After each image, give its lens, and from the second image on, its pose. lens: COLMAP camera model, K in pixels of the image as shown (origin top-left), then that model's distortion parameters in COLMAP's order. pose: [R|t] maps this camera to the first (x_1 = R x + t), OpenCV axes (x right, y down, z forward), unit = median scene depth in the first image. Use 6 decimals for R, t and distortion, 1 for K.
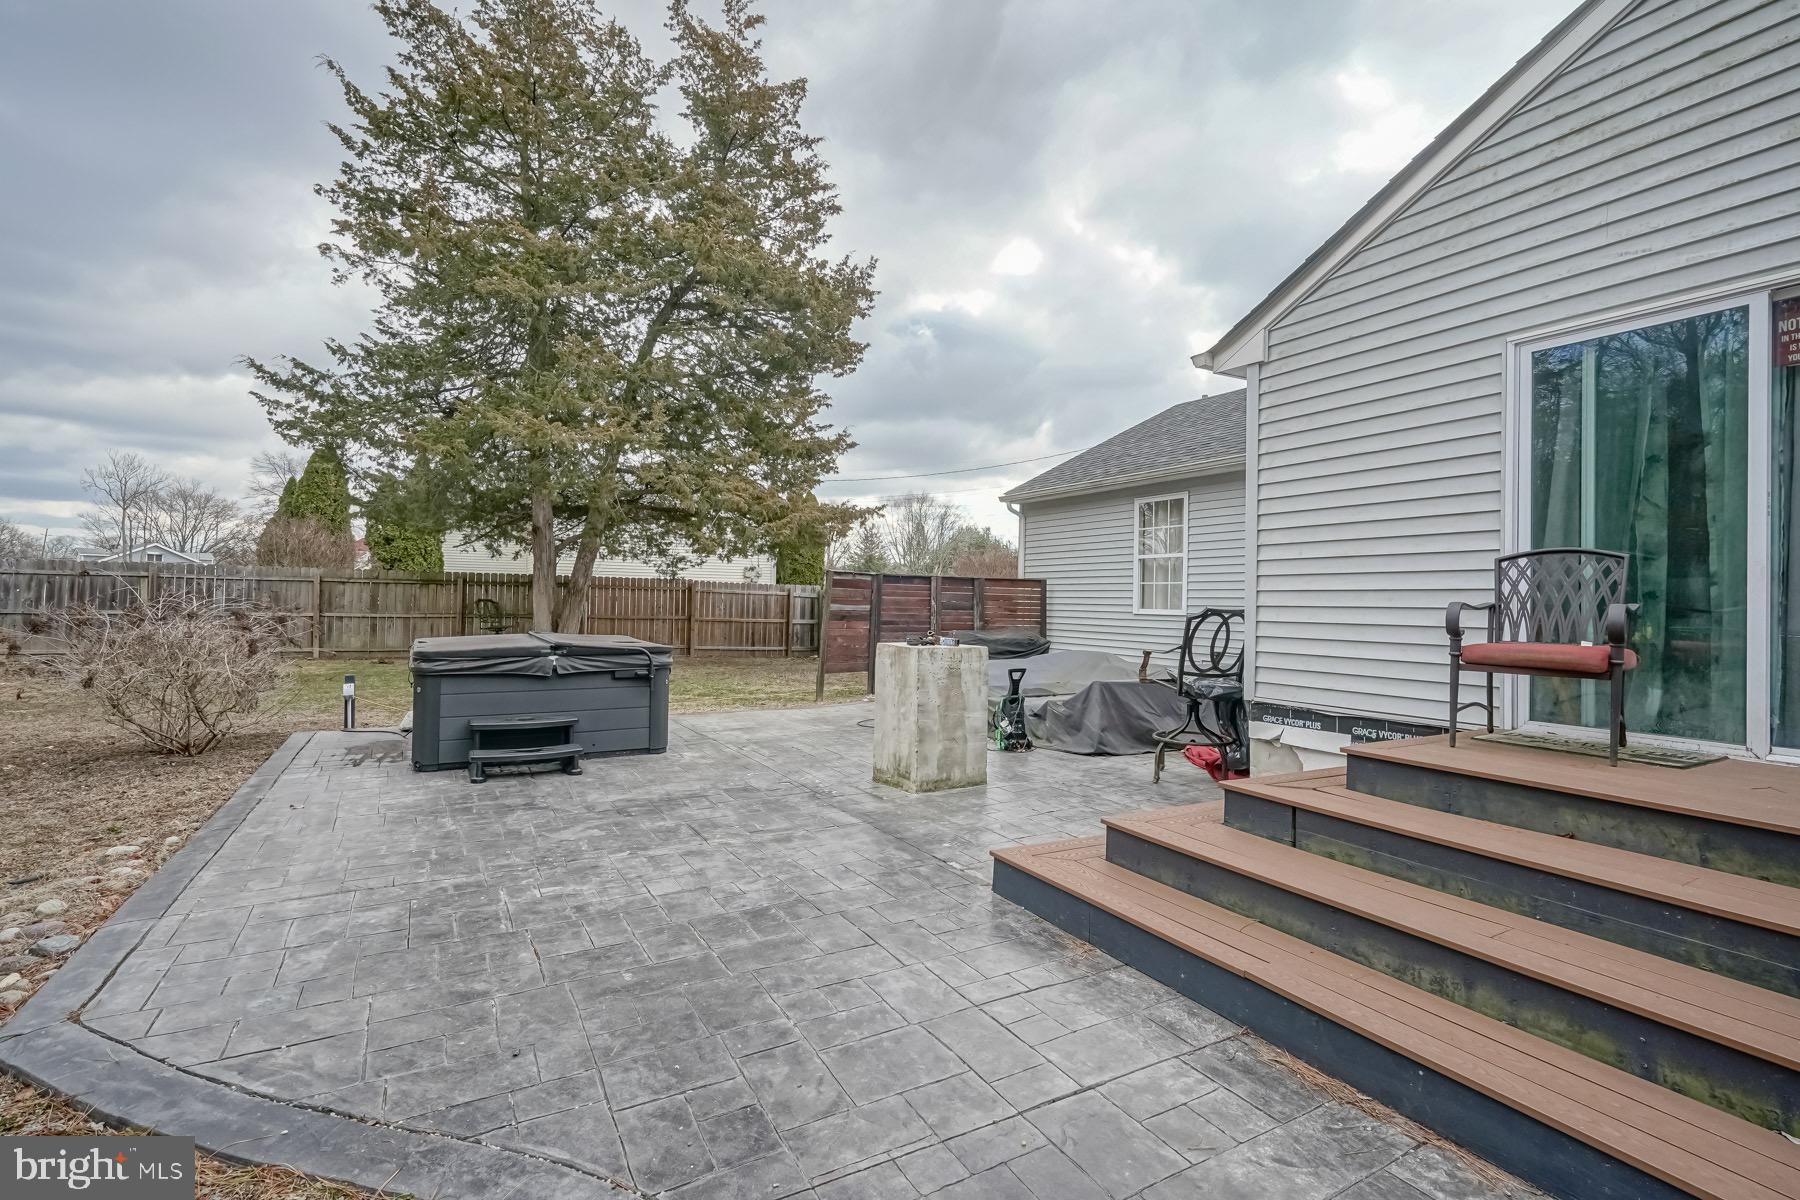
lens RADIAL K [[827.5, 0, 897.6], [0, 827.5, 593.7], [0, 0, 1]] dist [-0.002074, -0.000314]
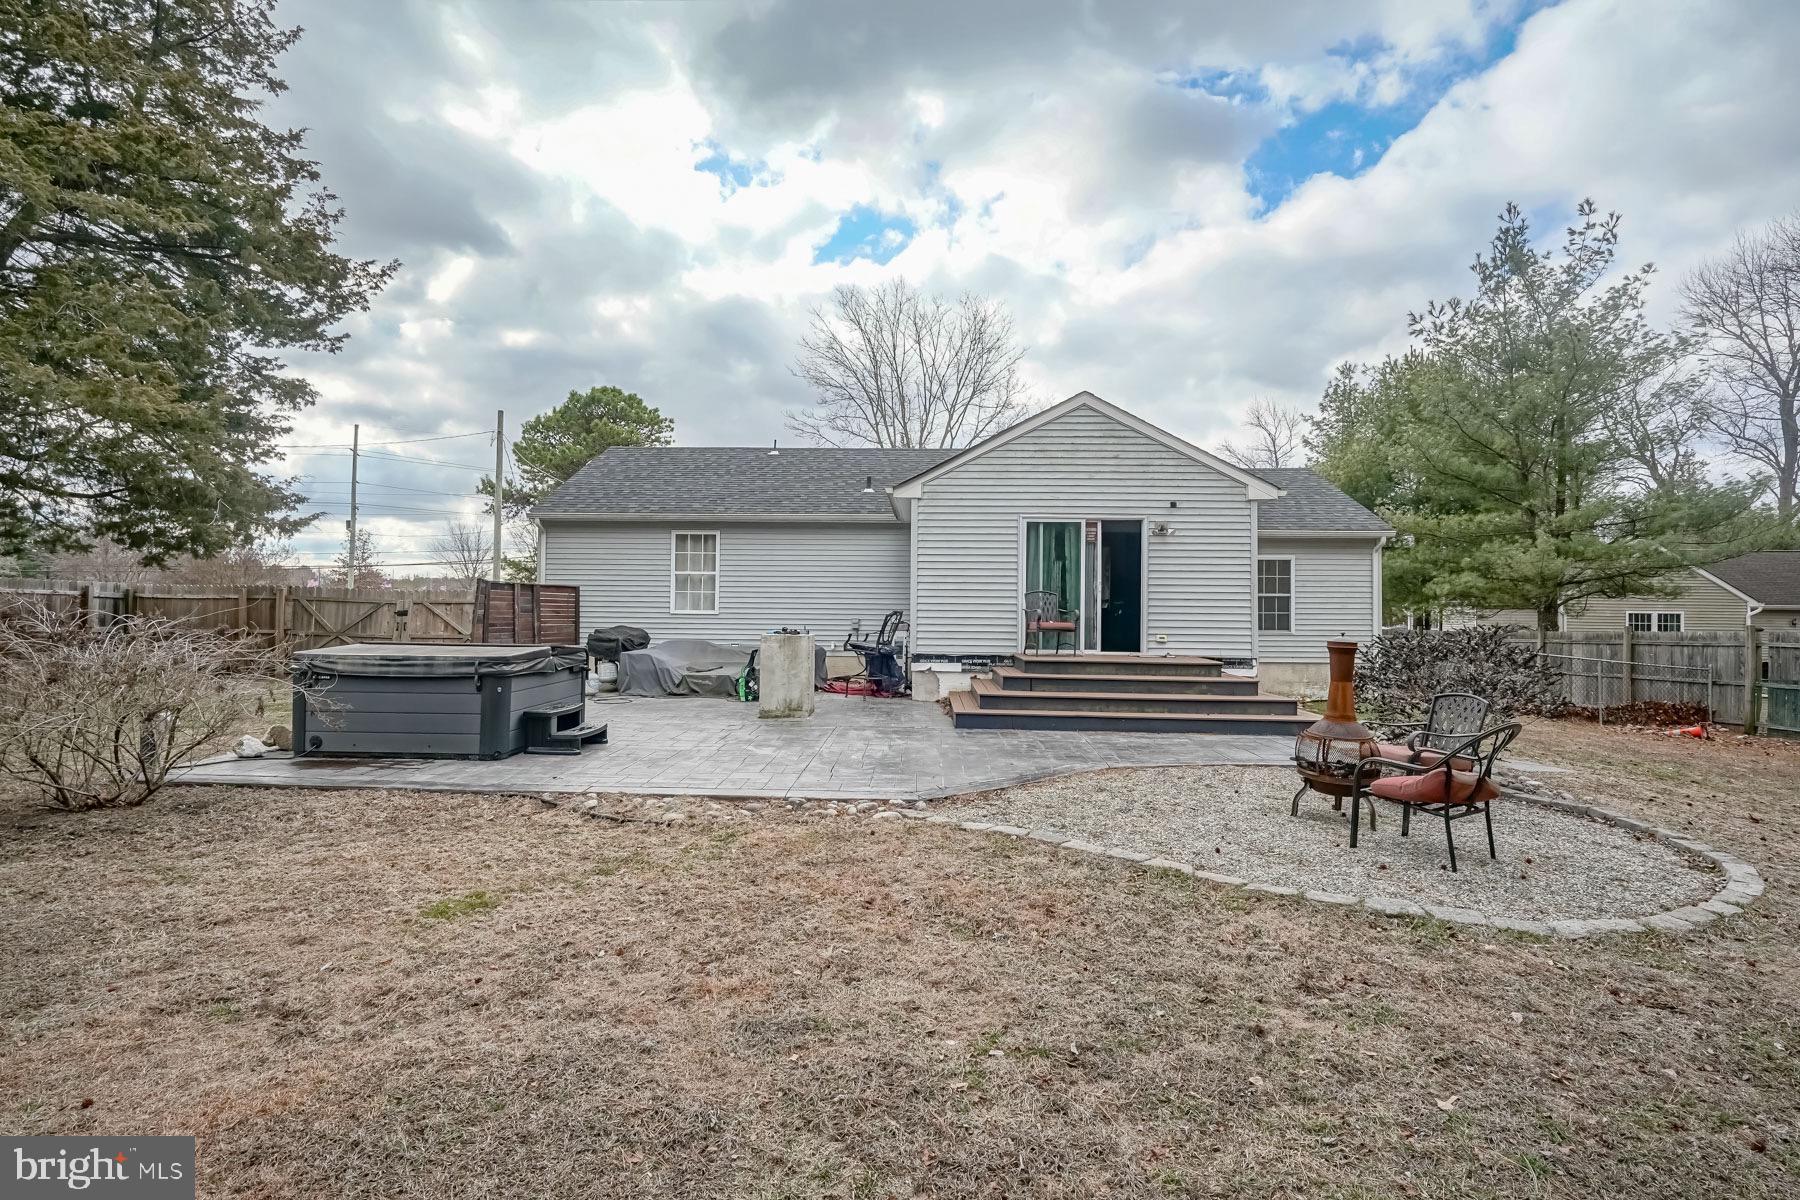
lens RADIAL K [[827.5, 0, 897.6], [0, 827.5, 593.7], [0, 0, 1]] dist [-0.002074, -0.000314]
pose [[0.524096, 0.005284, 0.851643, -0.615359], [-0.010553, 0.999944, 0.000290, -0.011750], [-0.851594, -0.009140, 0.524123, -0.041664]]
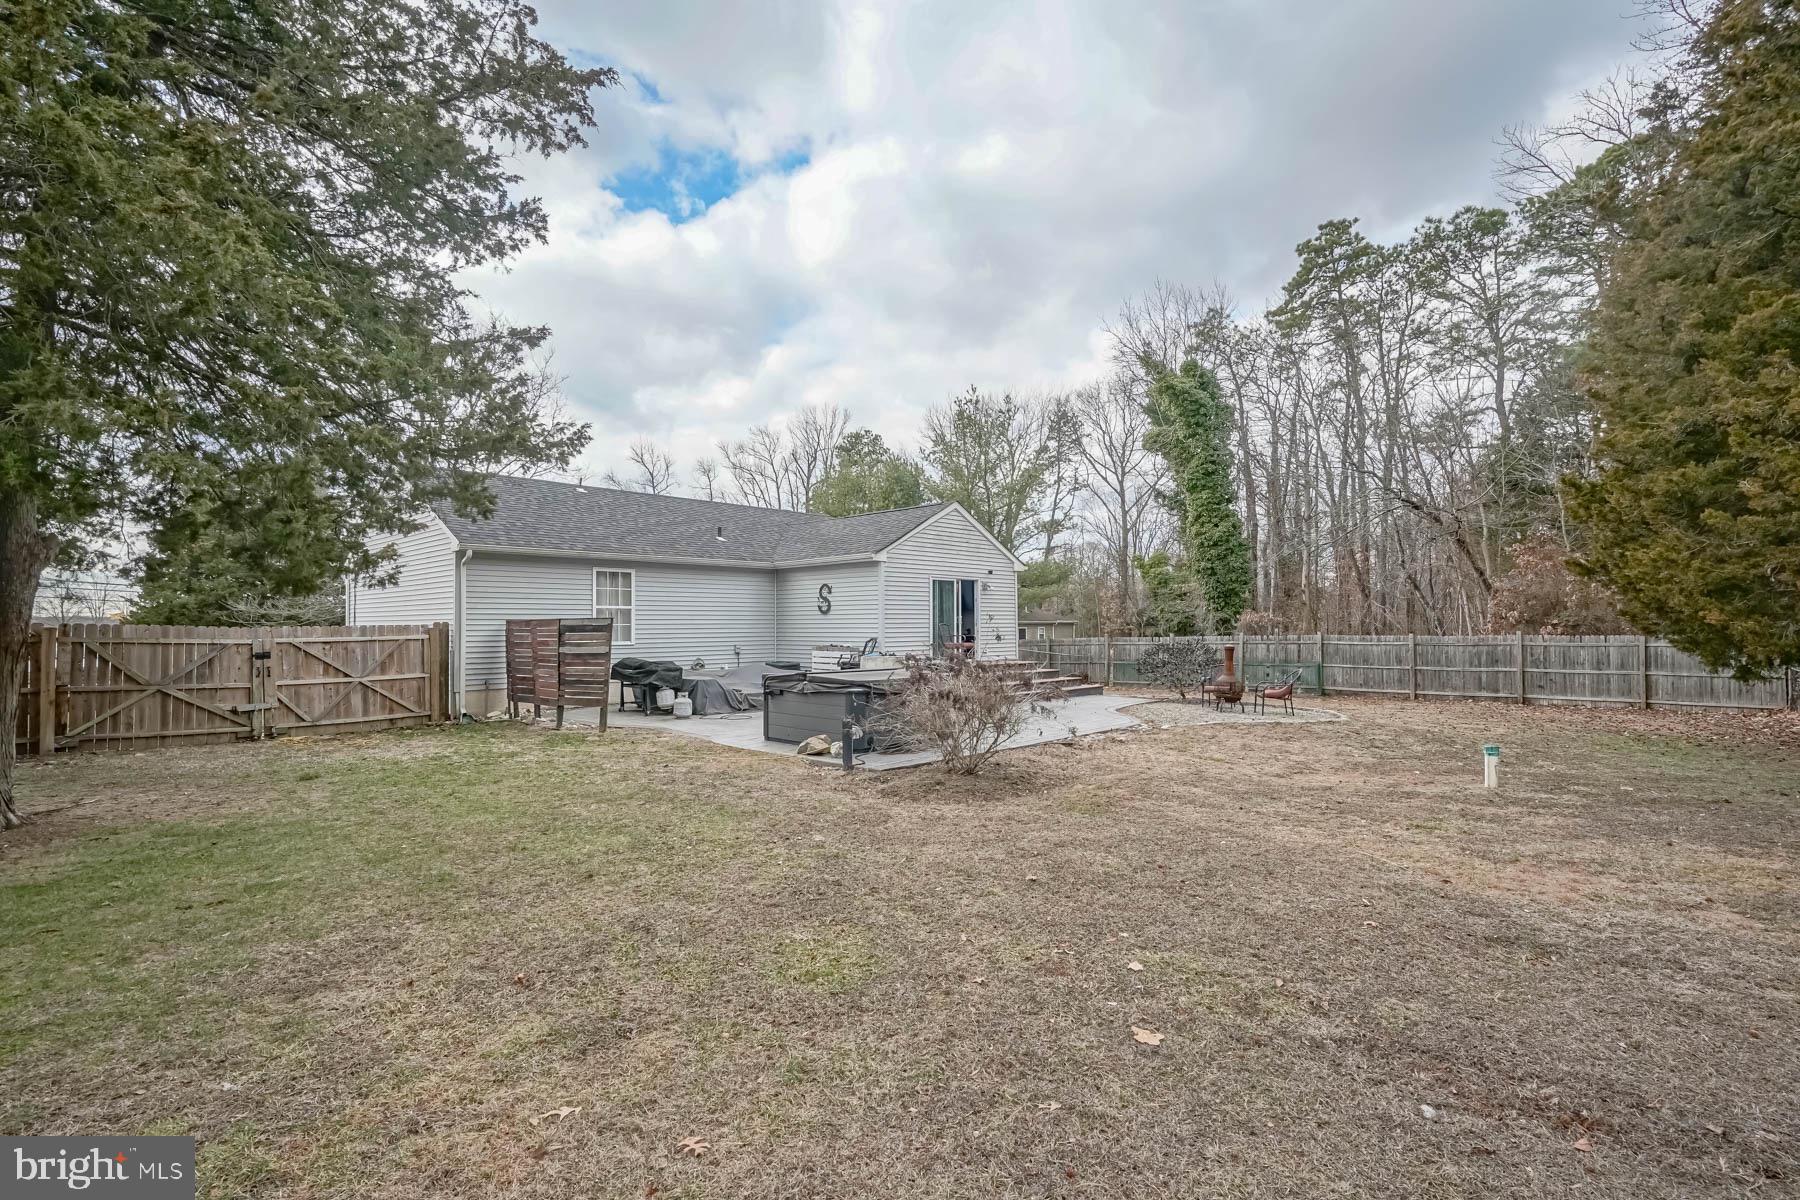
lens RADIAL K [[904.3, 0, 900.0], [0, 904.3, 600.0], [0, 0, 1]] dist [-0.000101, -0.000059]
pose [[-0.278199, 0.007830, 0.960492, -1.262456], [-0.009830, 0.999891, -0.010999, -0.039114], [-0.960473, -0.012501, -0.278092, 0.819219]]
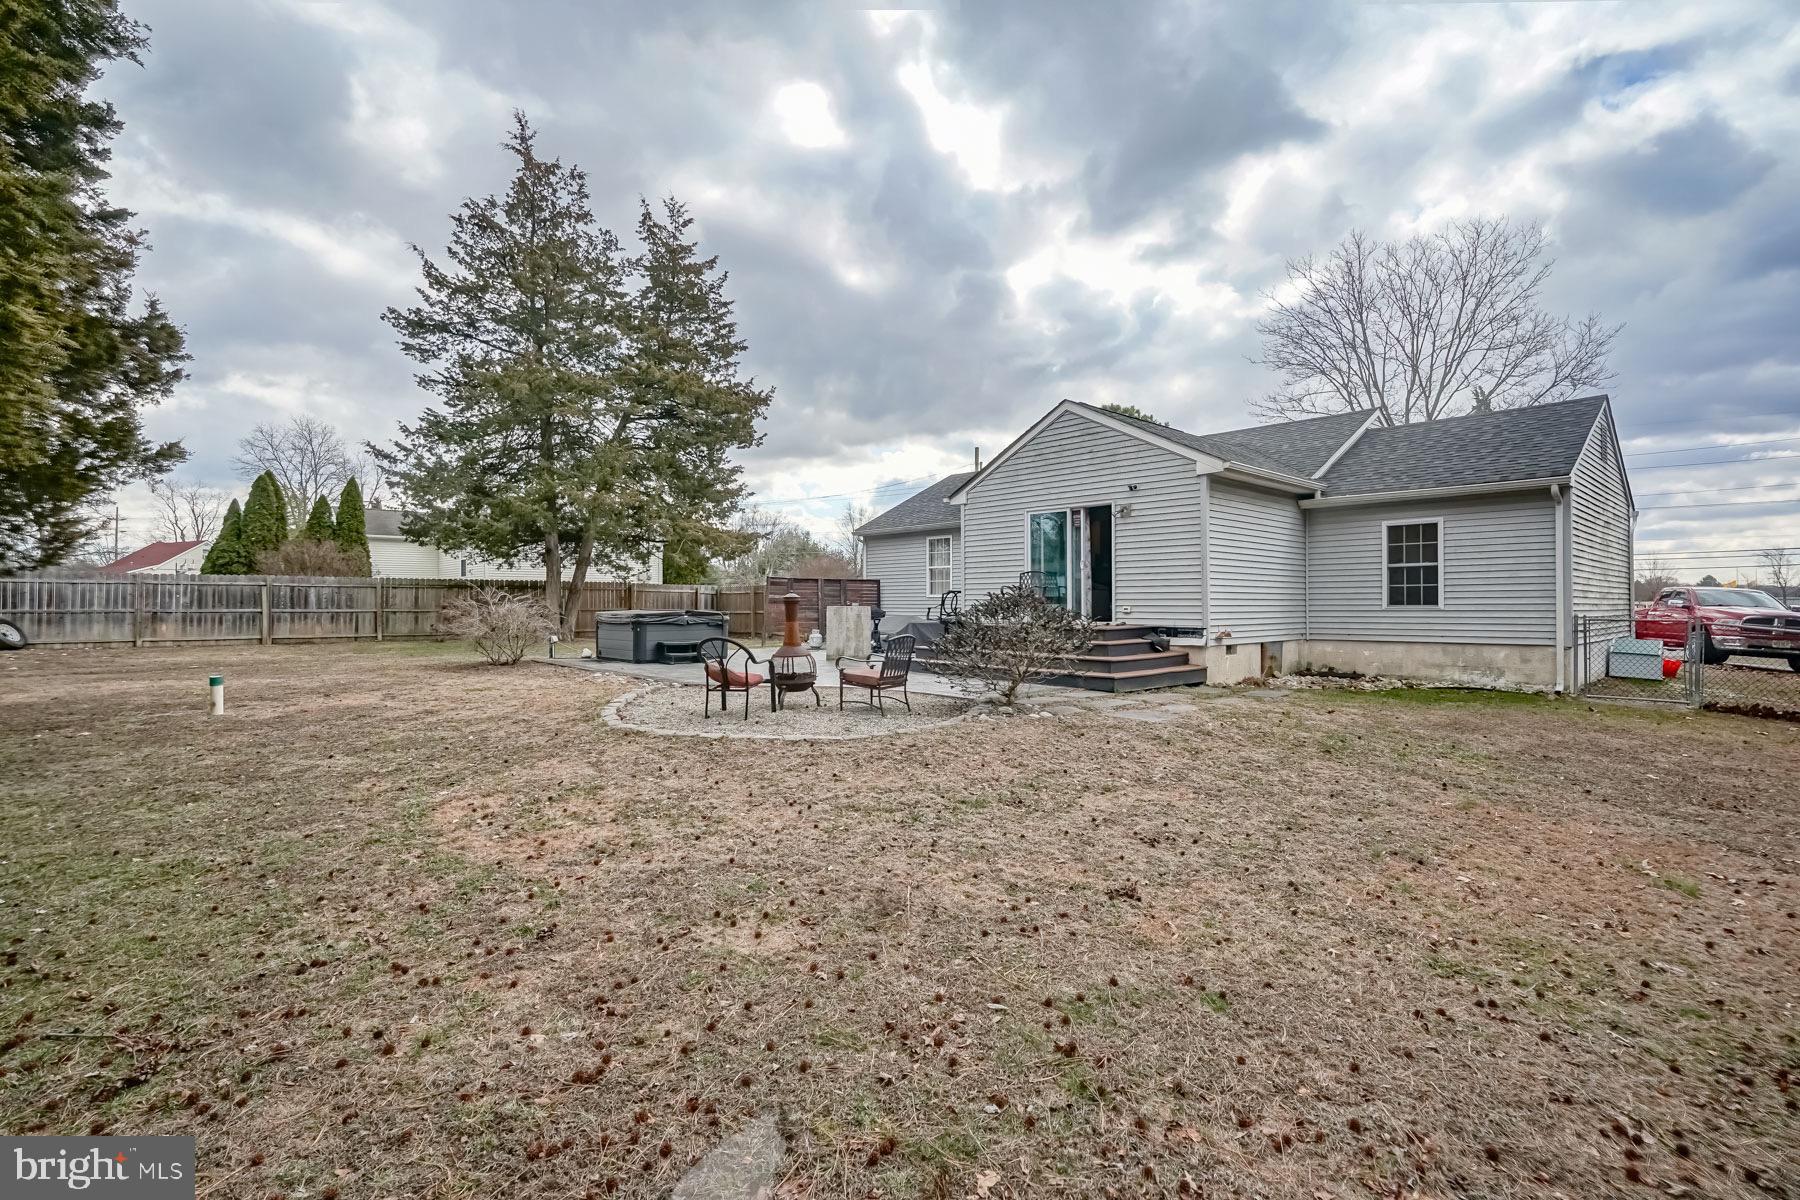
lens RADIAL K [[812.1, 0, 900.0], [0, 812.1, 600.0], [0, 0, 1]] dist [-0.019138, -0.000124]
pose [[0.972741, -0.017851, 0.231206, -0.183786], [0.015664, 0.999814, 0.011289, 0.007493], [-0.231365, -0.007360, 0.972839, -0.712195]]
